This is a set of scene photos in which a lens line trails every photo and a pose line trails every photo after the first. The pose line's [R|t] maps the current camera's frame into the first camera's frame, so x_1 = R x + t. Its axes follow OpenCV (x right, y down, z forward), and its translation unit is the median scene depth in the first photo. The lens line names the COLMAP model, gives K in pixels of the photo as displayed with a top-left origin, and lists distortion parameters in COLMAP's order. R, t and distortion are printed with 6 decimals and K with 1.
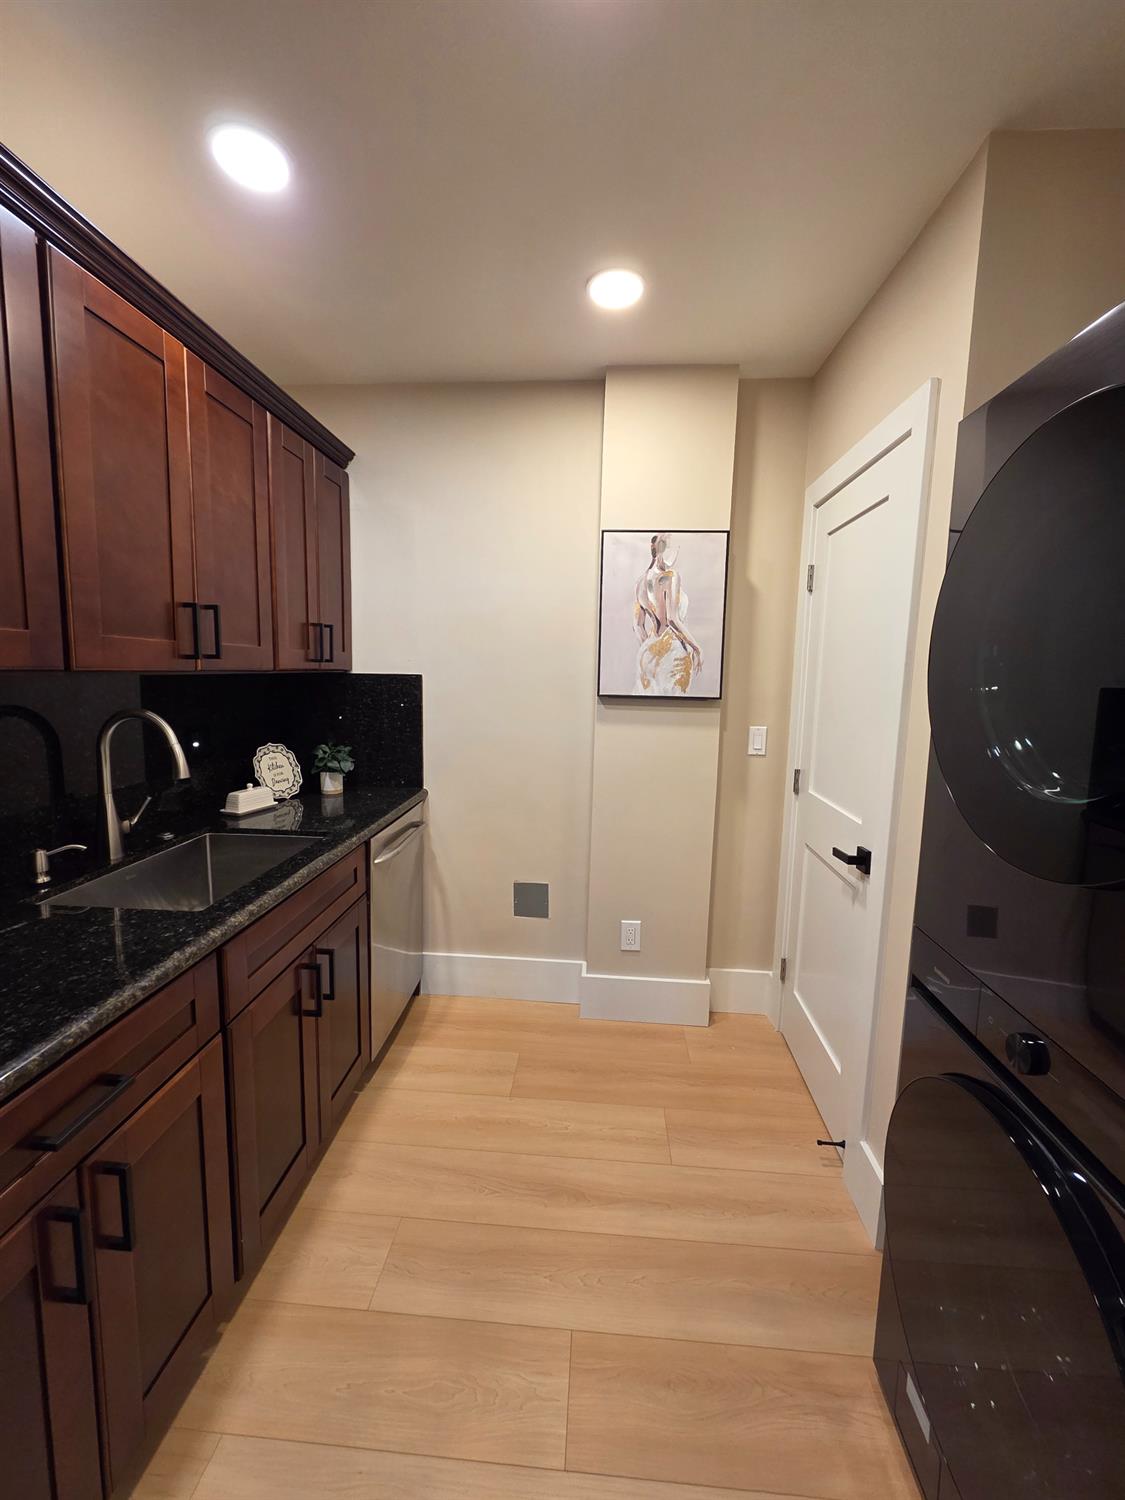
lens RADIAL K [[598.9, 0, 562.3], [0, 598.9, 738.0], [0, 0, 1]] dist [-0.000797, -0.000130]
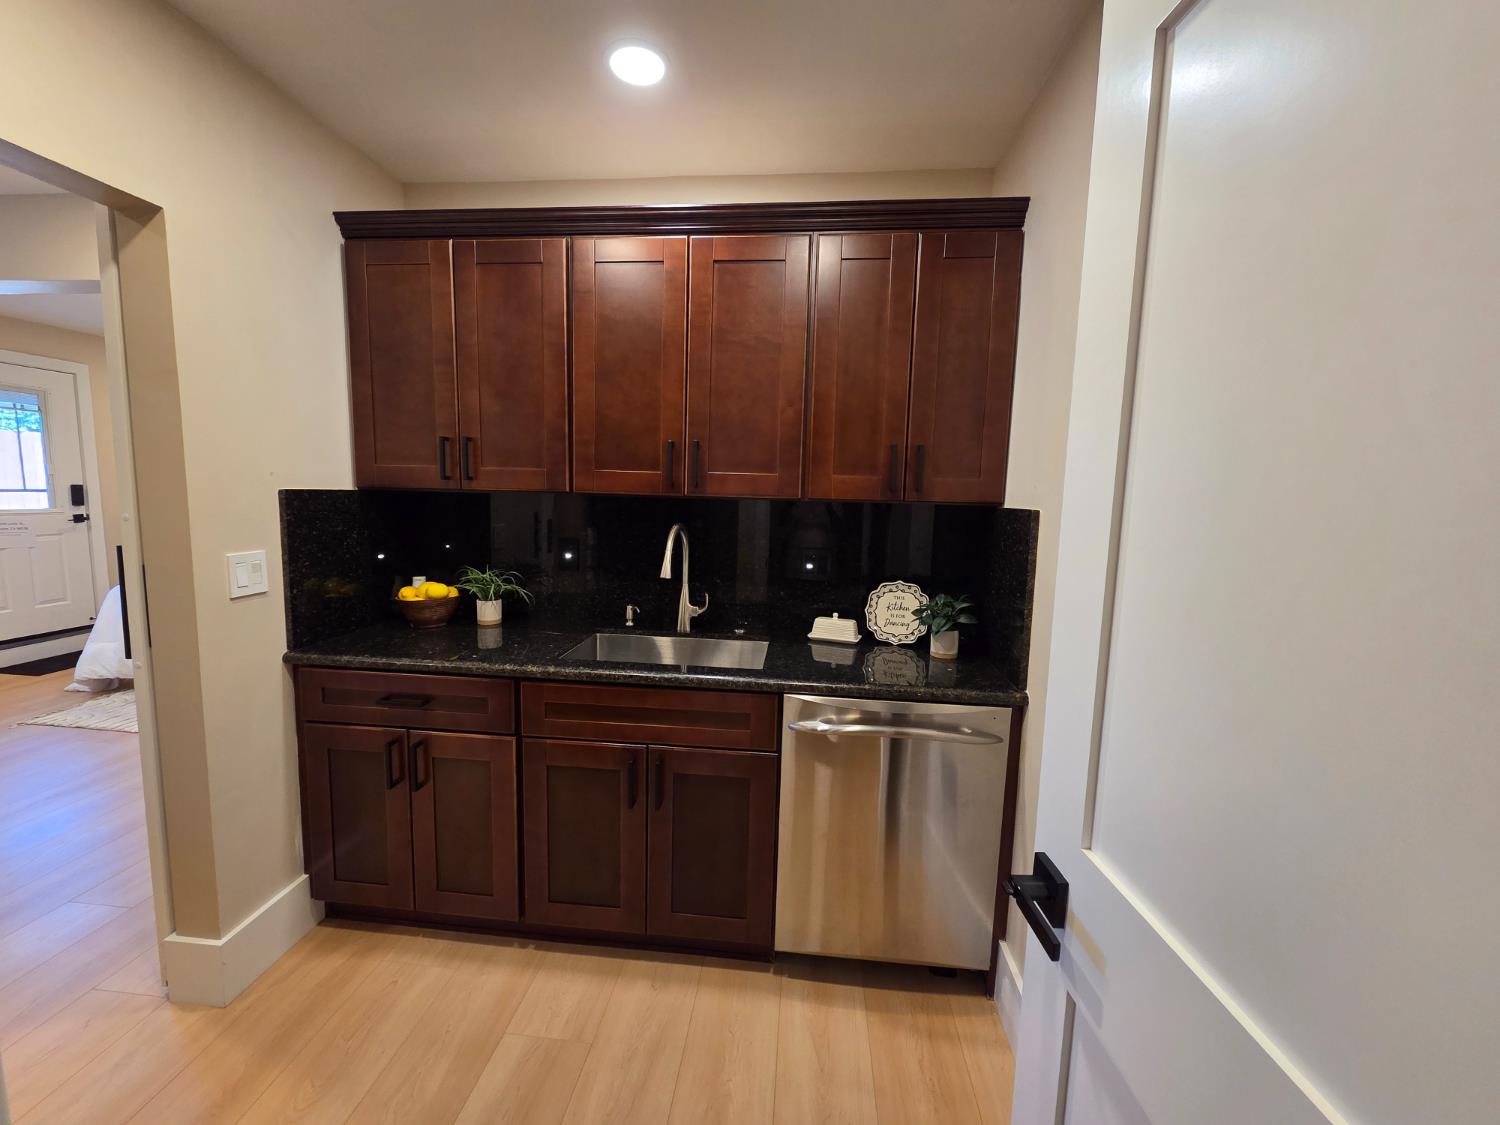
lens RADIAL K [[617.7, 0, 742.9], [0, 617.7, 559.5], [0, 0, 1]] dist [-0.001153, -0.000382]
pose [[-0.025138, 0.090029, -0.995622, 0.493356], [-0.139599, 0.985862, 0.092671, -0.084759], [0.989889, 0.141317, -0.012215, 0.847338]]
